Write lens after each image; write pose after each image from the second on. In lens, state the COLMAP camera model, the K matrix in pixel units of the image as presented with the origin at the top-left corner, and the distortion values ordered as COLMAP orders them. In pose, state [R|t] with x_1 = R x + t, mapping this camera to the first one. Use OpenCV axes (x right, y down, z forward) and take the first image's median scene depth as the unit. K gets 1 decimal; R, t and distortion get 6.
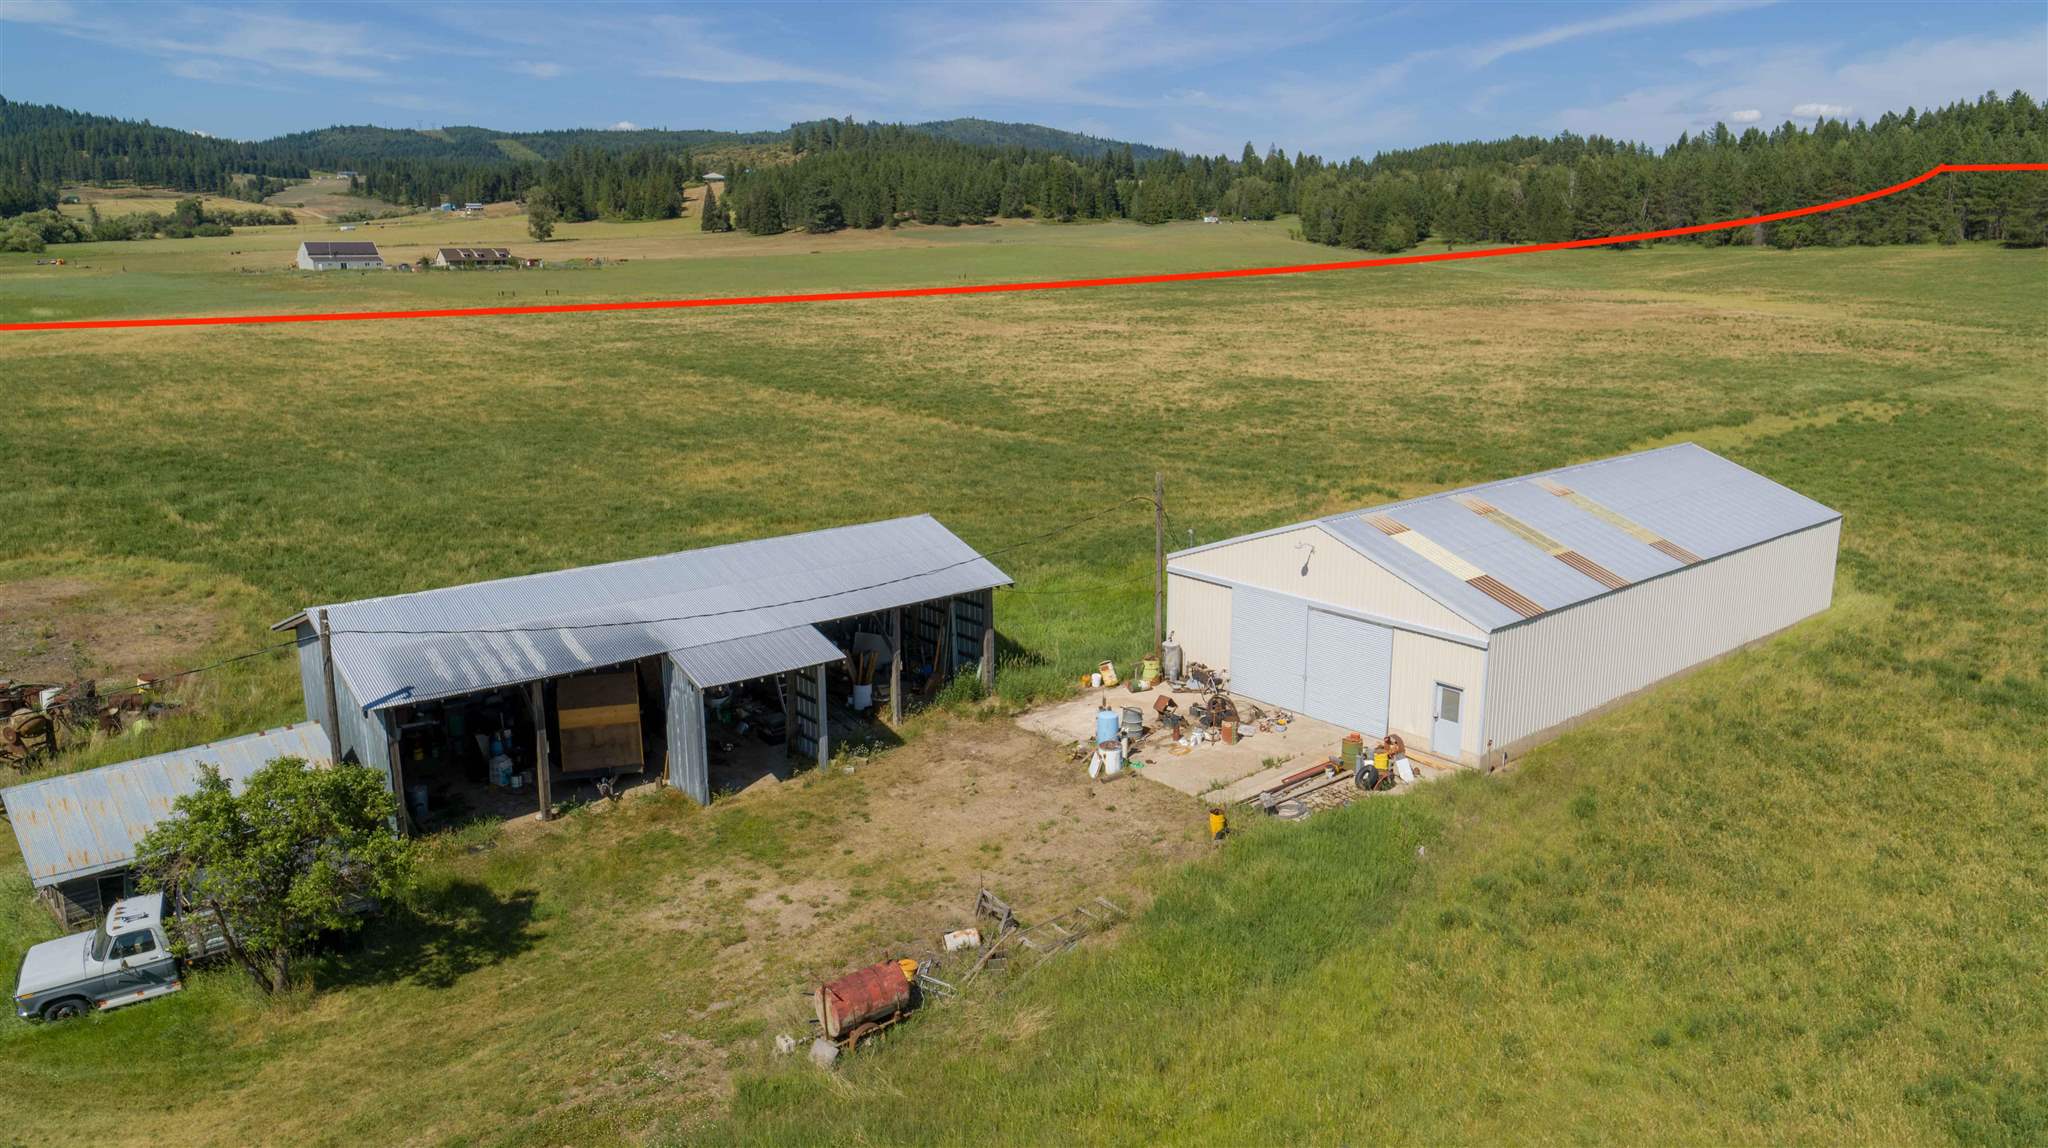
lens RADIAL K [[1398.0, 0, 1035.5], [0, 1398.0, 563.2], [0, 0, 1]] dist [0.002062, 0.001614]
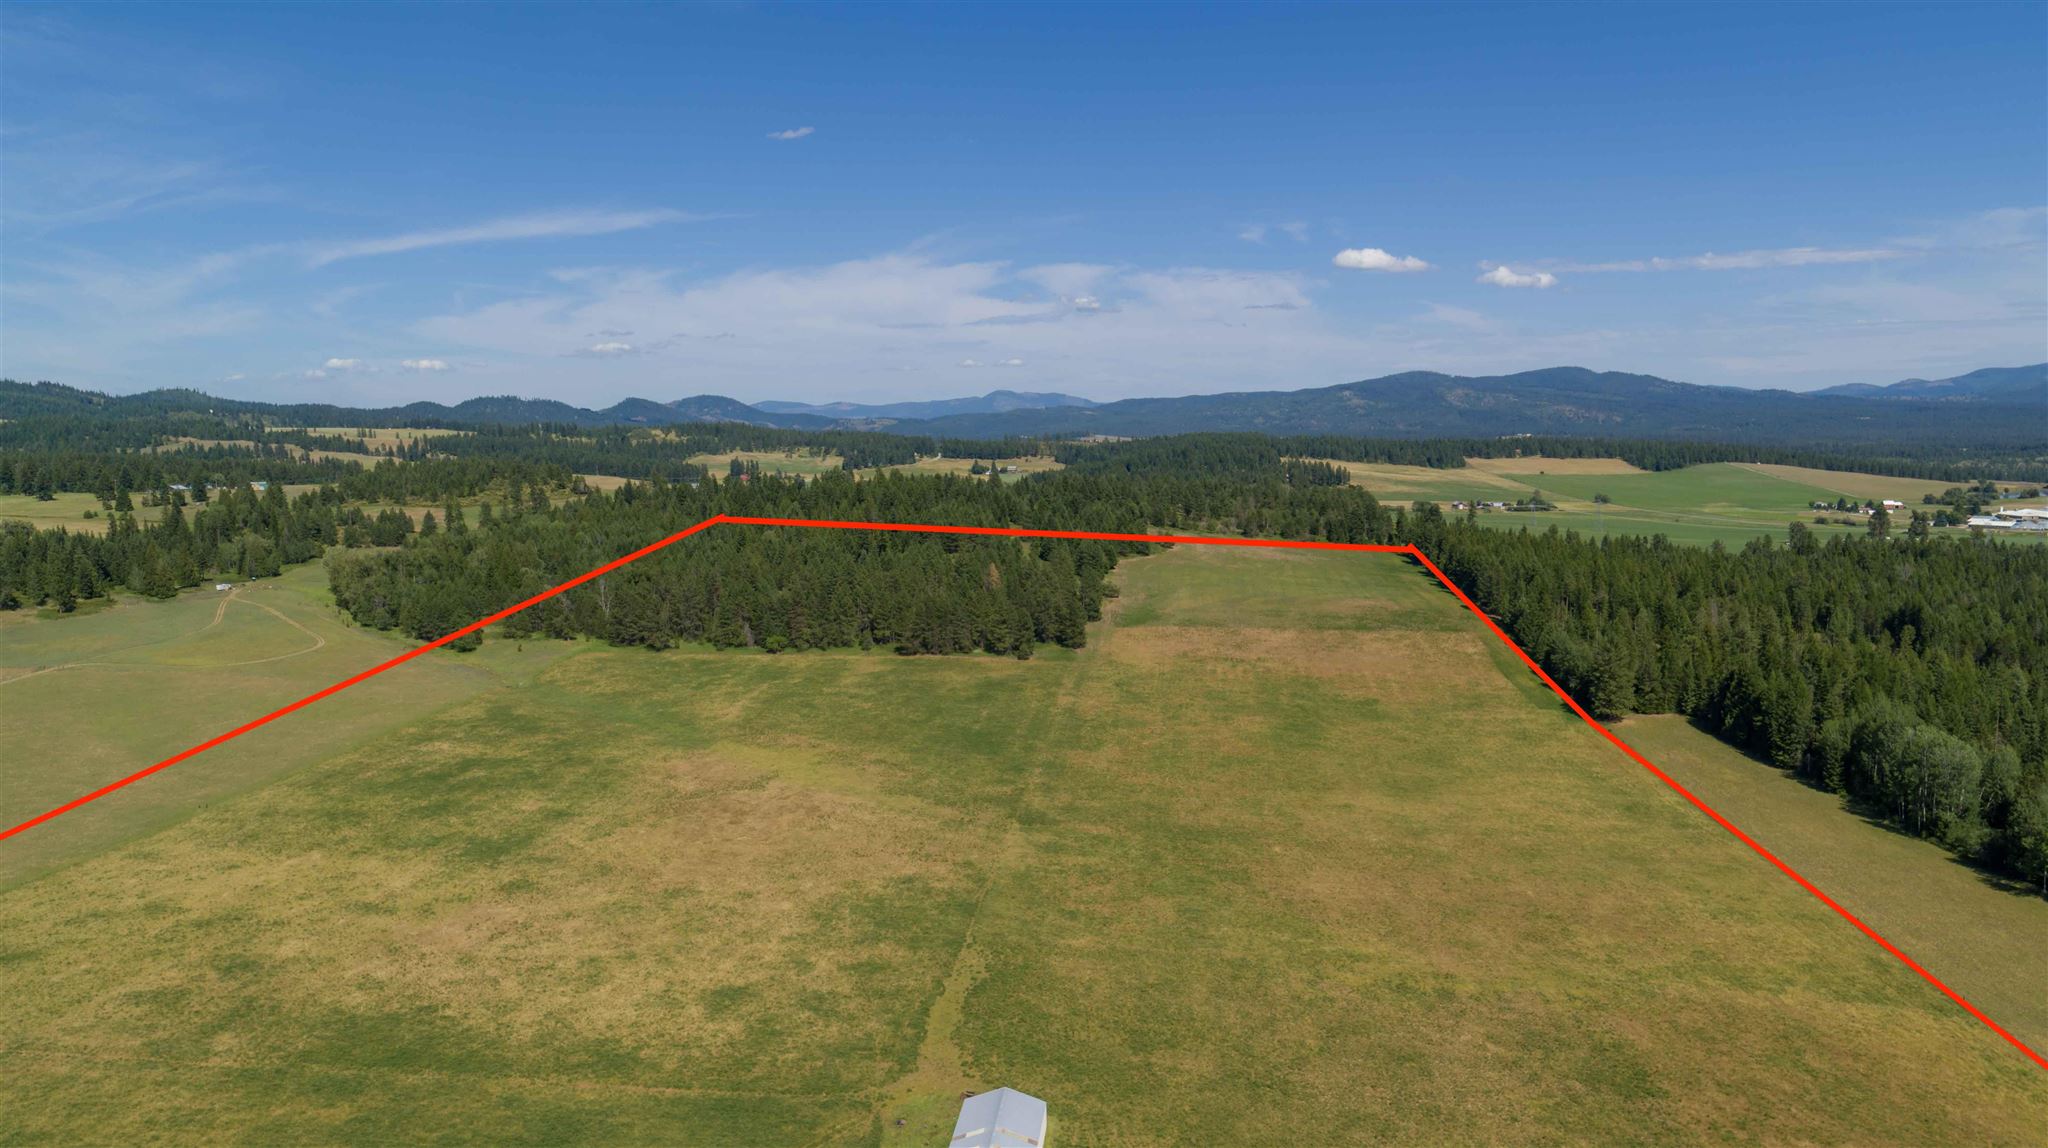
lens RADIAL K [[1398.0, 0, 1035.5], [0, 1398.0, 563.2], [0, 0, 1]] dist [0.002062, 0.001614]
pose [[0.725896, -0.068979, 0.684337, -0.277231], [0.165460, 0.983253, -0.076399, -0.166991], [-0.667606, 0.168688, 0.725153, -0.283132]]
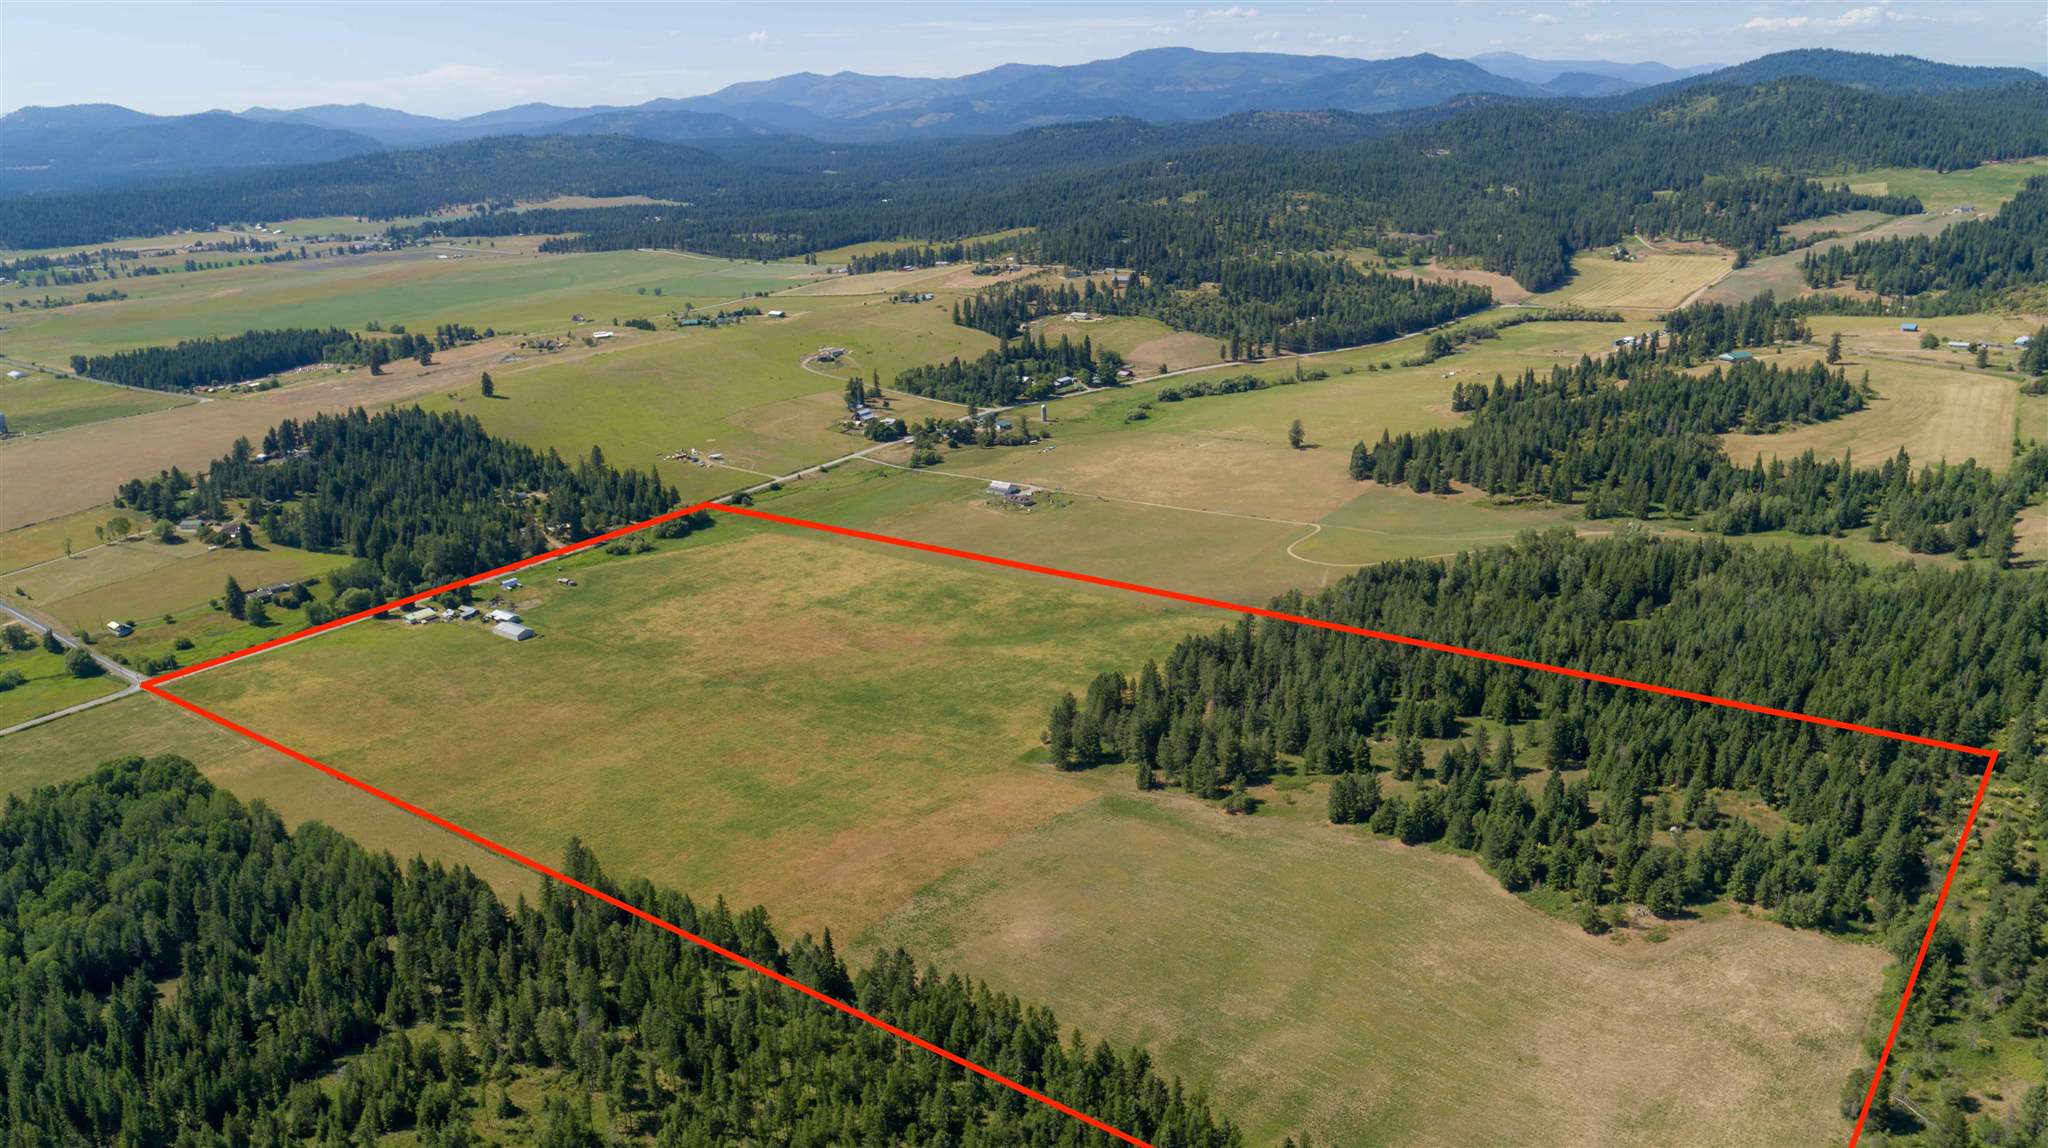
lens RADIAL K [[1398.0, 0, 1035.5], [0, 1398.0, 563.2], [0, 0, 1]] dist [0.002062, 0.001614]
pose [[0.222221, 0.300783, -0.927441, 2.274221], [-0.194084, 0.945835, 0.260244, -0.845576], [0.955484, 0.122170, 0.268561, 0.313881]]
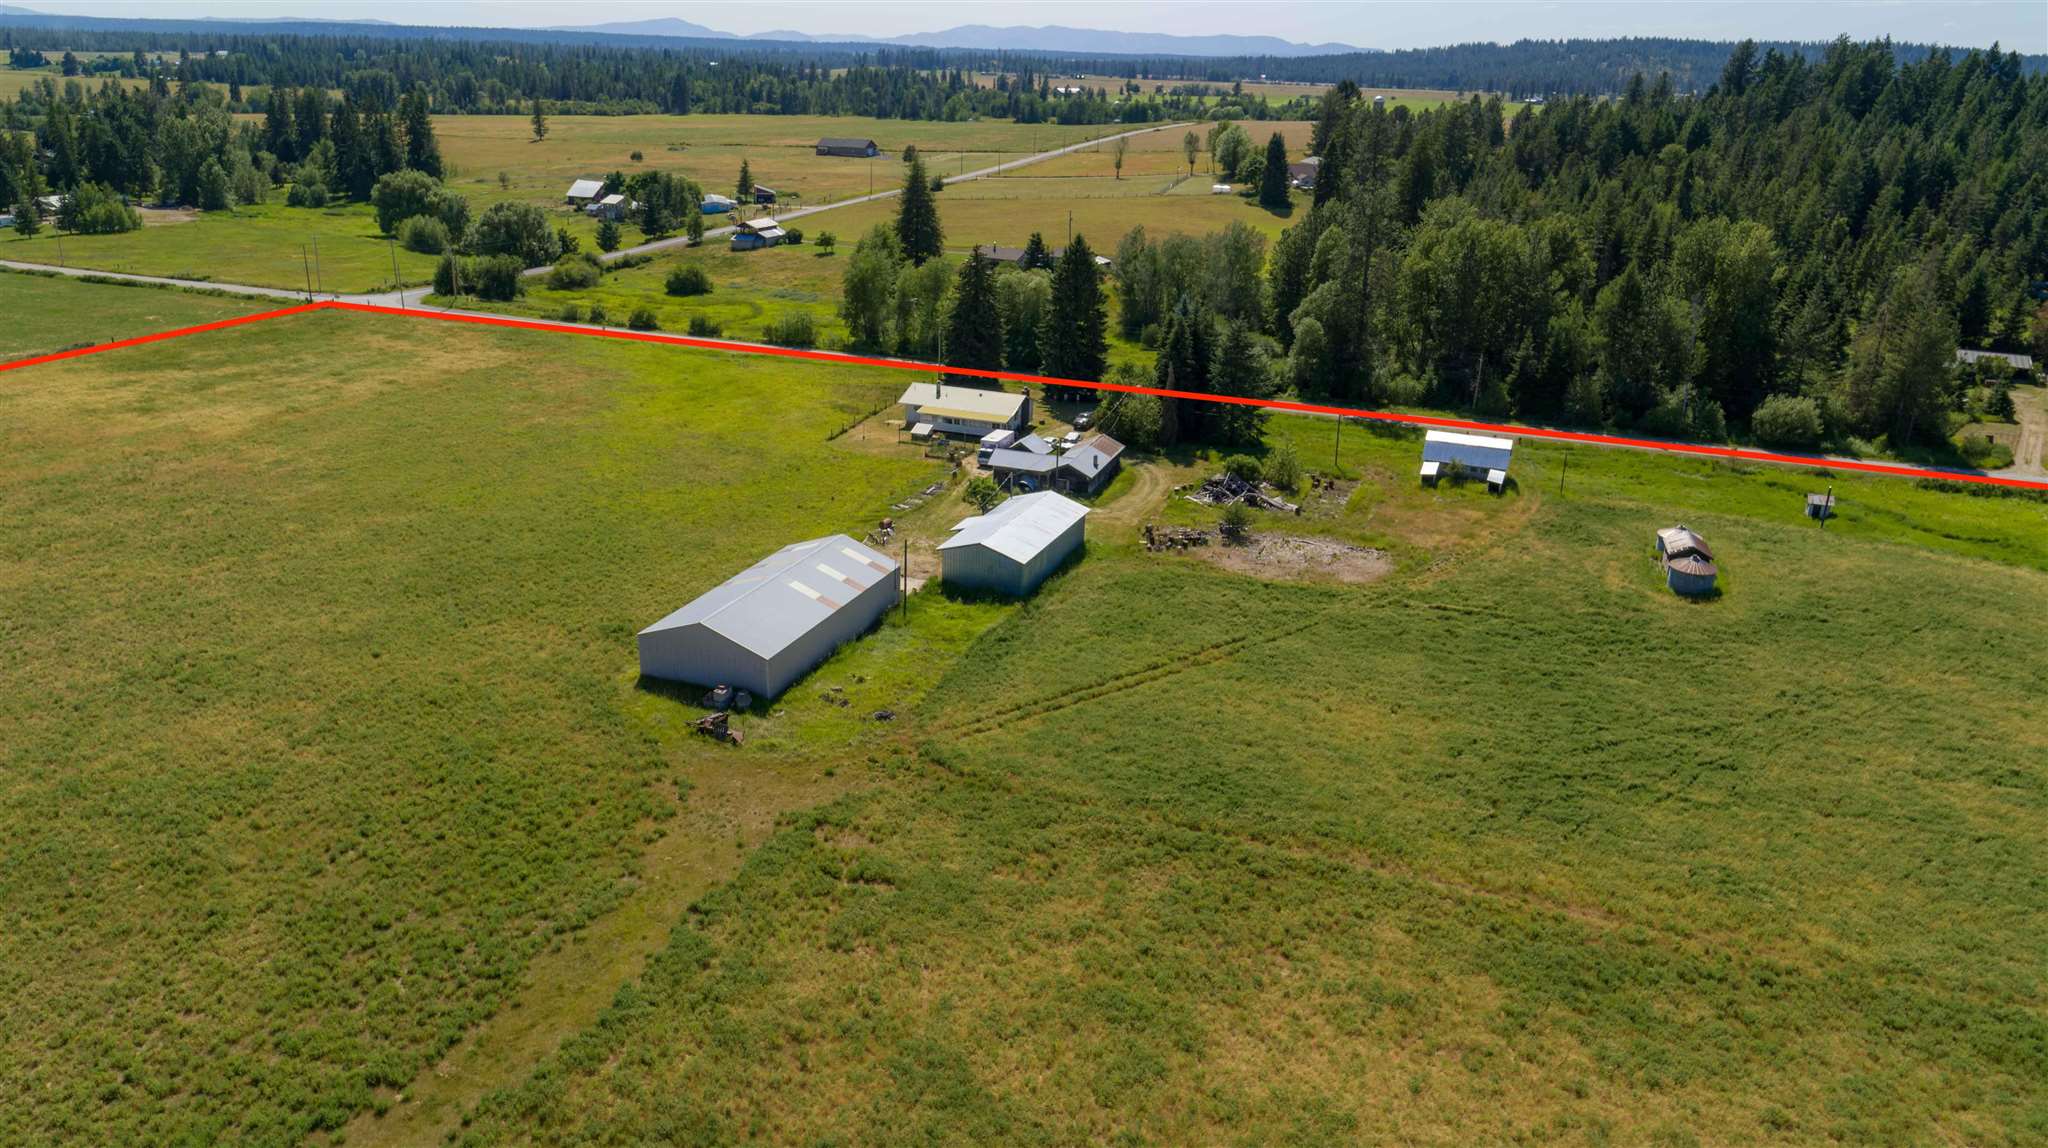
lens RADIAL K [[1398.0, 0, 1035.5], [0, 1398.0, 563.2], [0, 0, 1]] dist [0.002062, 0.001614]
pose [[-0.876137, 0.139133, -0.461547, 0.139484], [-0.140454, 0.842227, 0.520506, -0.182588], [0.461147, 0.520861, -0.718364, 0.381903]]
